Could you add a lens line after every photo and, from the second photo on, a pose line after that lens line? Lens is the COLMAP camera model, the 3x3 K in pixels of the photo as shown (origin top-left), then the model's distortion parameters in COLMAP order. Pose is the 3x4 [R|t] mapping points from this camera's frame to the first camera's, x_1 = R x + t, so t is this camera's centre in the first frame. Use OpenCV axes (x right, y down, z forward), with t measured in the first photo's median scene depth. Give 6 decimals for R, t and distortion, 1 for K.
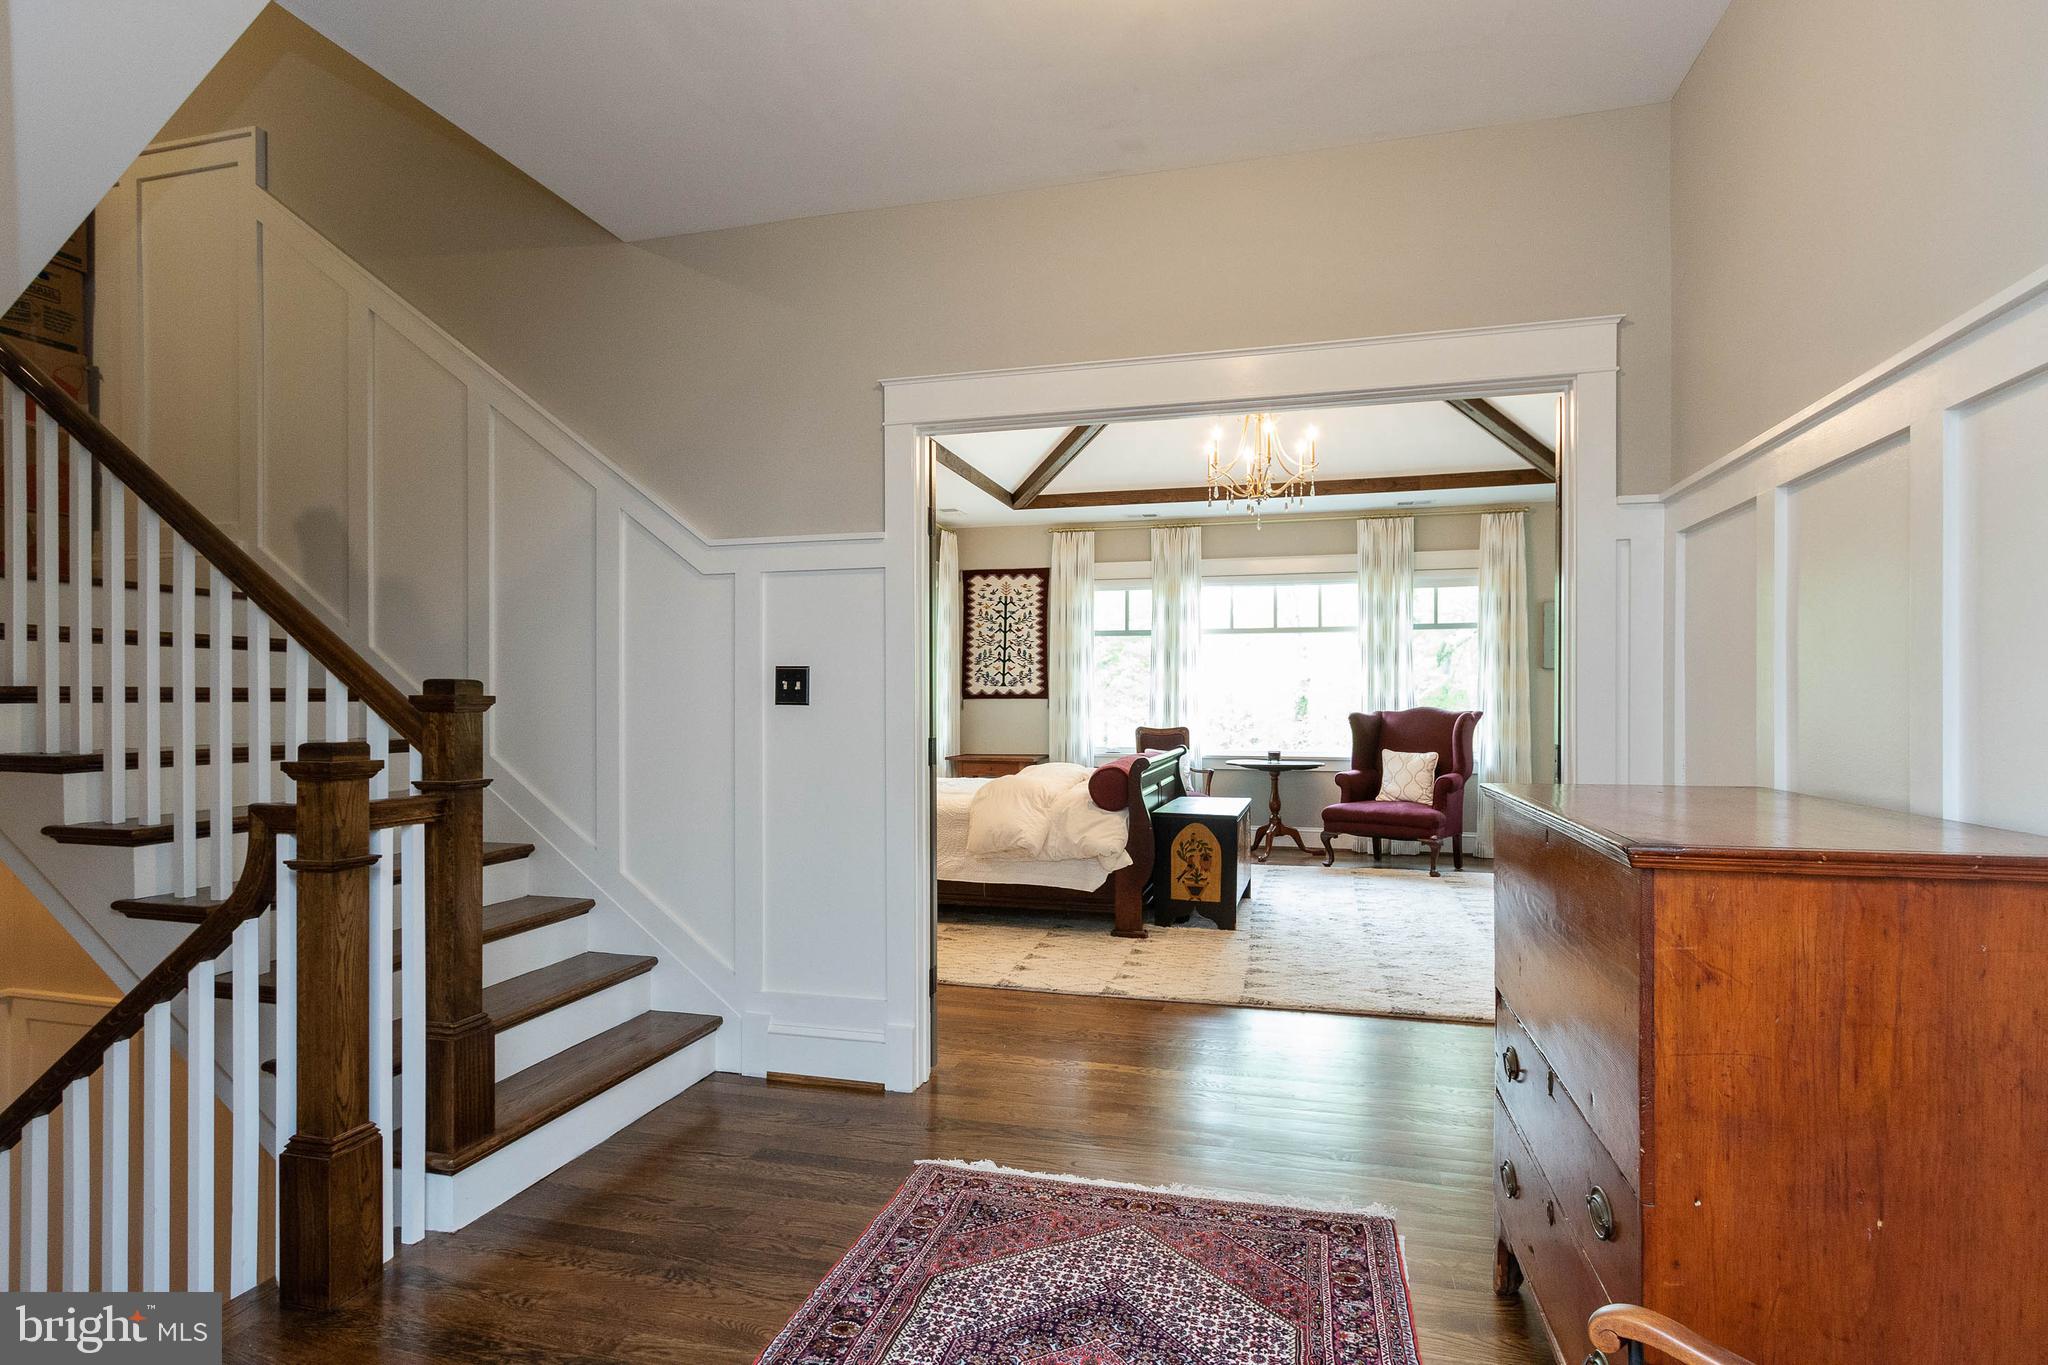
lens RADIAL K [[1077.9, 0, 1014.1], [0, 1077.9, 687.0], [0, 0, 1]] dist [0.002998, 0.001953]
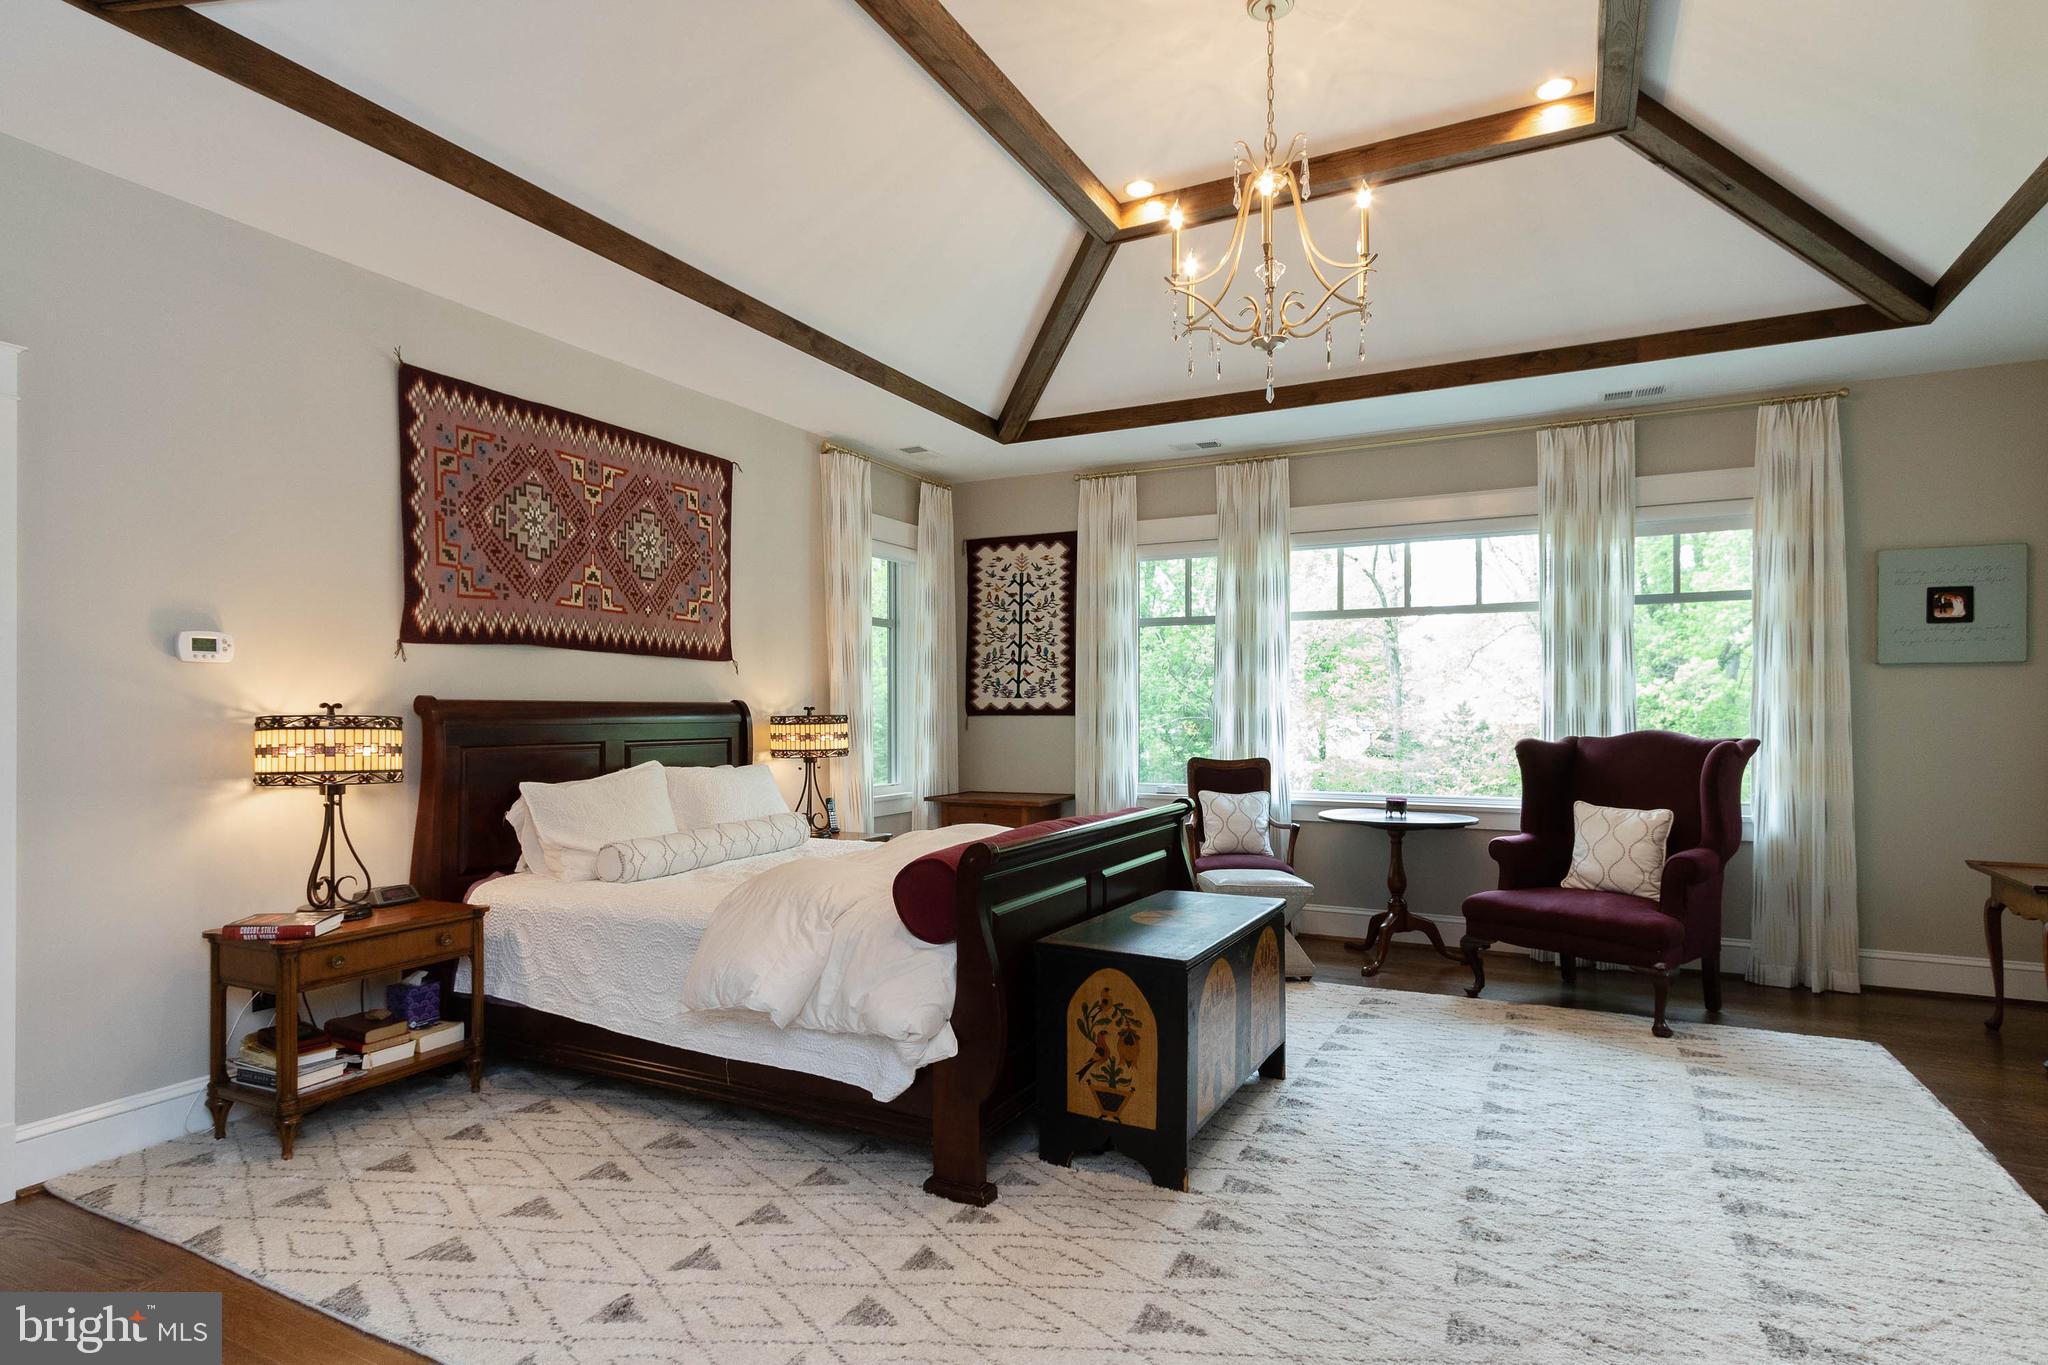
lens RADIAL K [[1077.9, 0, 1008.9], [0, 1077.9, 694.8], [0, 0, 1]] dist [0.002998, 0.001953]
pose [[0.977721, -0.004821, -0.209854, 0.150698], [0.004344, 0.999987, -0.002735, -0.001022], [0.209864, 0.001762, 0.977729, 0.324209]]
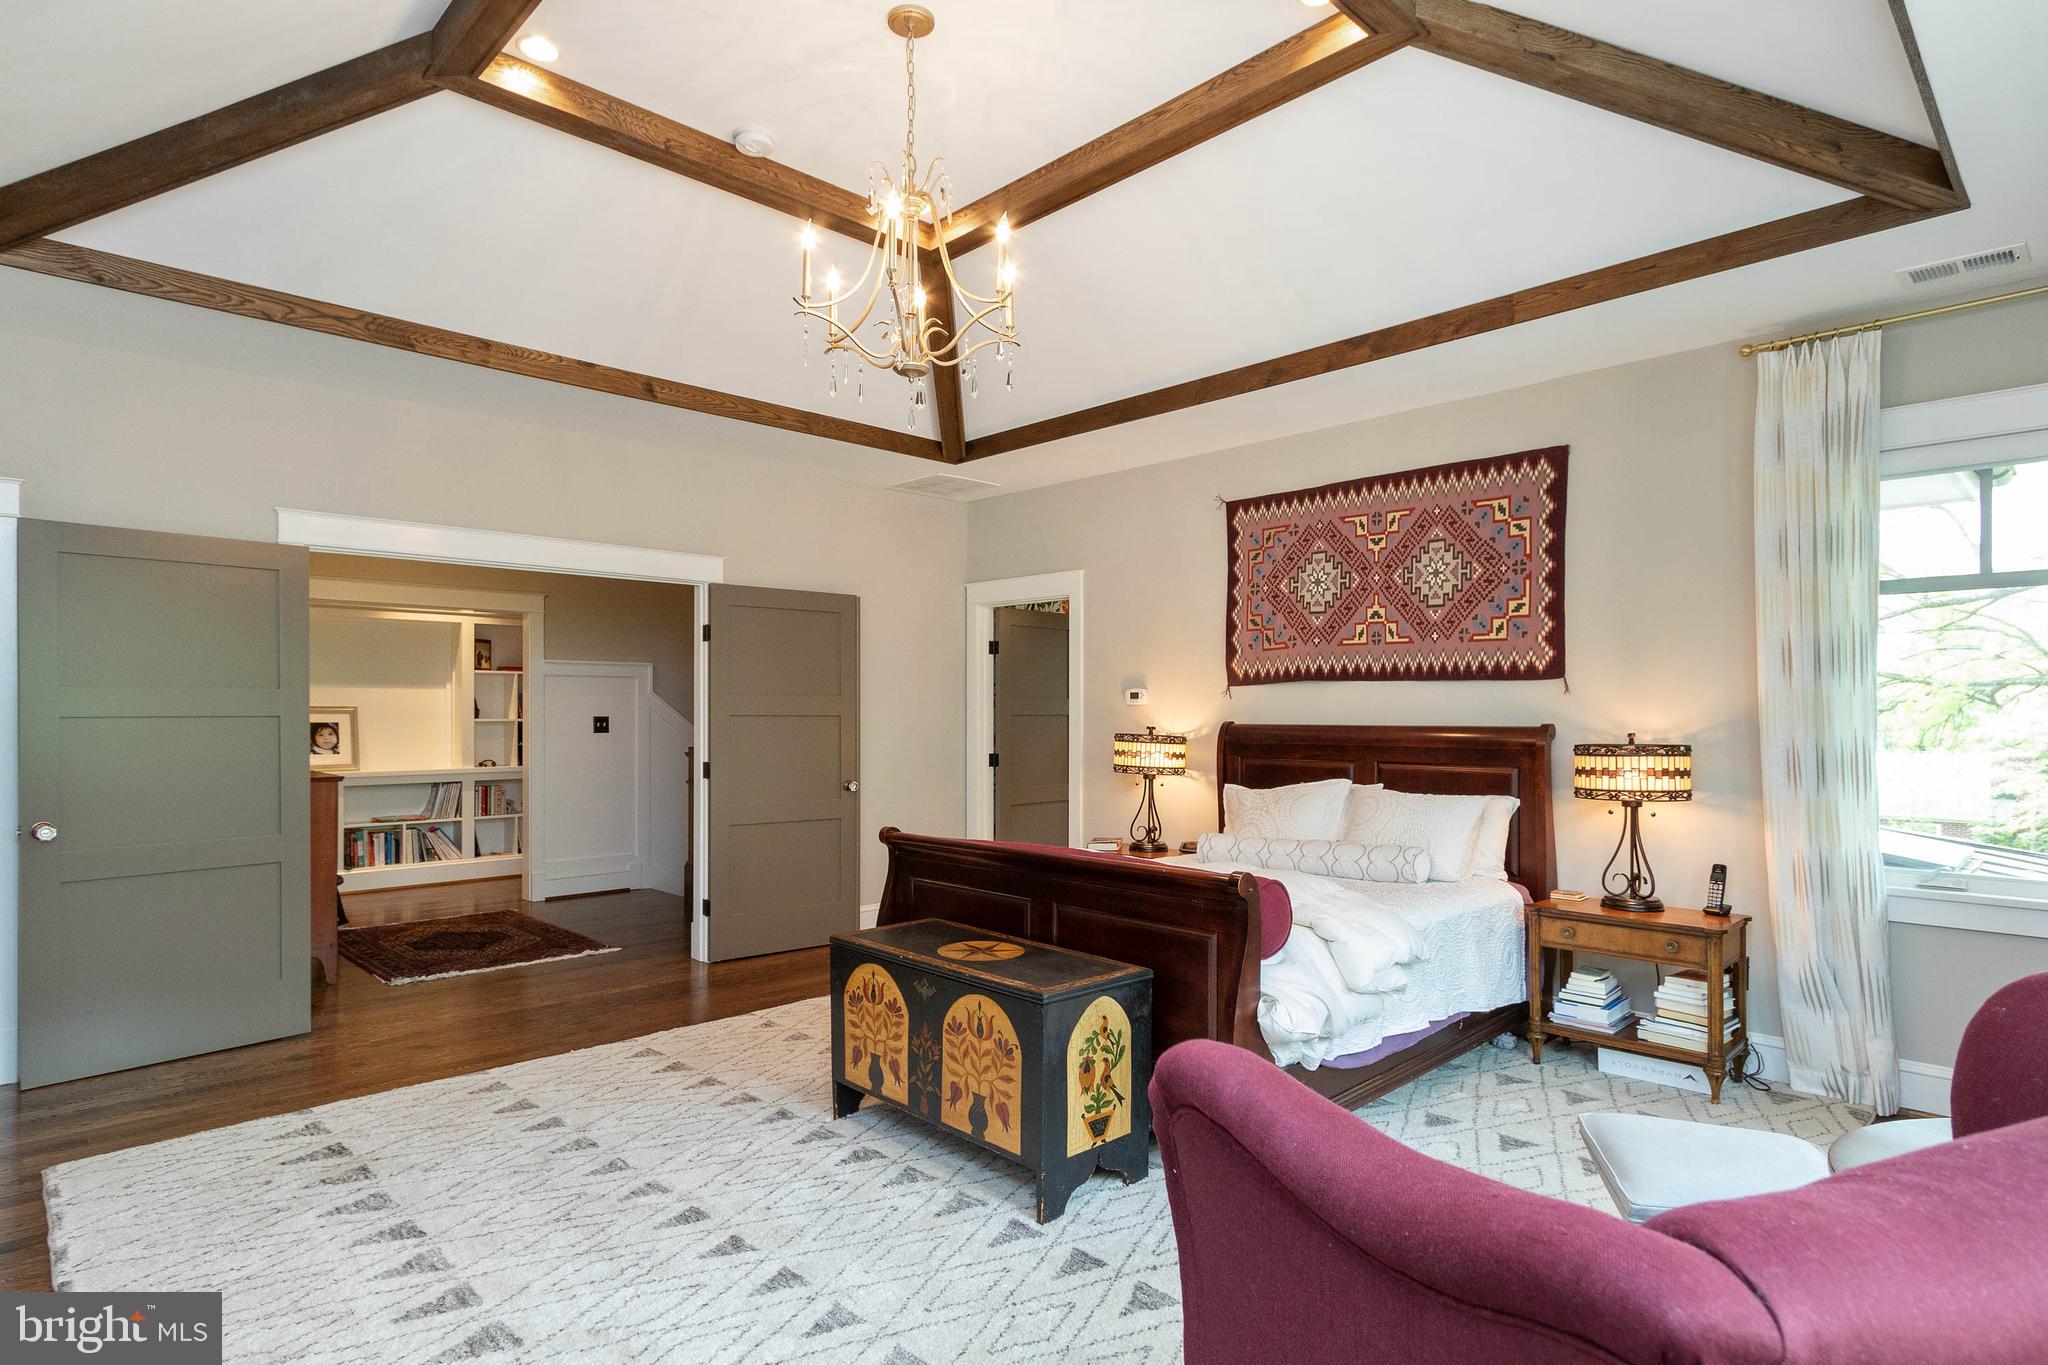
lens RADIAL K [[1077.9, 0, 1008.5], [0, 1077.9, 701.9], [0, 0, 1]] dist [0.002998, 0.001953]
pose [[-0.504414, -0.017922, -0.863276, 0.382548], [0.006194, 0.999684, -0.024373, -0.000026], [0.863440, -0.017641, -0.504143, 0.772767]]
